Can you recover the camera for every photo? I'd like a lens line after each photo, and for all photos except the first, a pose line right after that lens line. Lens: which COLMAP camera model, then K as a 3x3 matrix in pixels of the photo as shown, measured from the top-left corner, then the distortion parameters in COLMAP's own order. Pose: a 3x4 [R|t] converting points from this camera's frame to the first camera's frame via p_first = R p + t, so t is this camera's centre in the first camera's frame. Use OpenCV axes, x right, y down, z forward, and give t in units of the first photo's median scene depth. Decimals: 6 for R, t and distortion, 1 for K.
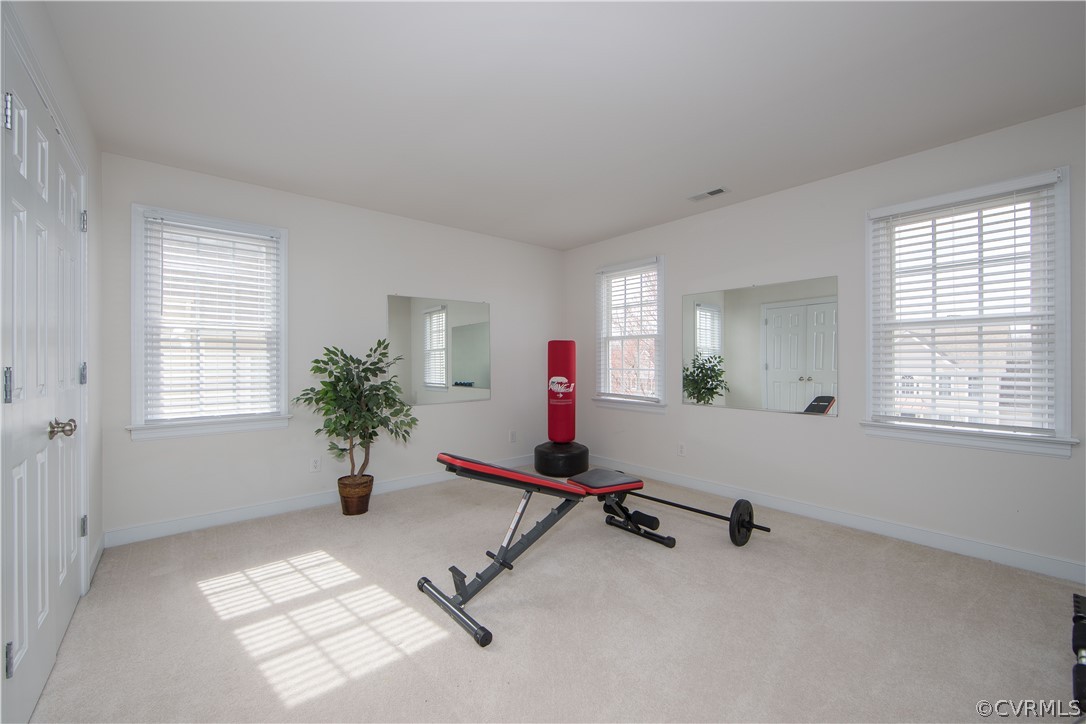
lens RADIAL K [[434.7, 0, 540.8], [0, 434.7, 360.3], [0, 0, 1]] dist [-0.012105, 0.002236]
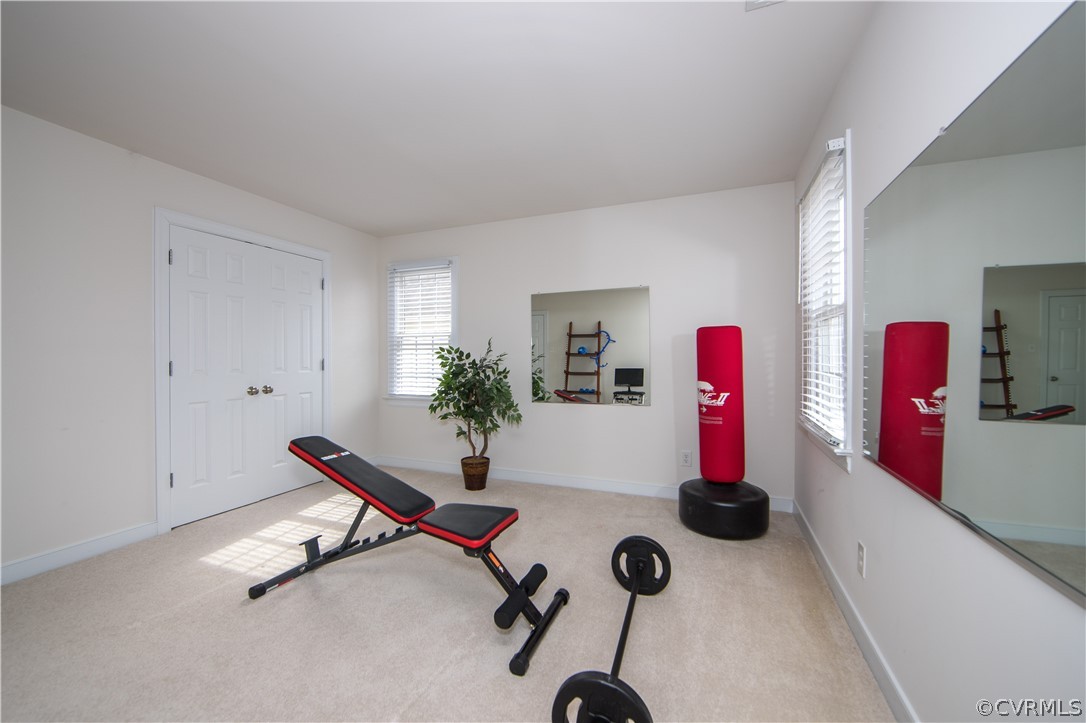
lens RADIAL K [[434.7, 0, 539.6], [0, 434.7, 362.2], [0, 0, 1]] dist [-0.012105, 0.002236]
pose [[0.466633, 0.007166, -0.884422, 0.716796], [-0.001795, 0.999973, 0.007155, 0.005244], [0.884449, -0.001752, 0.466633, 0.647583]]
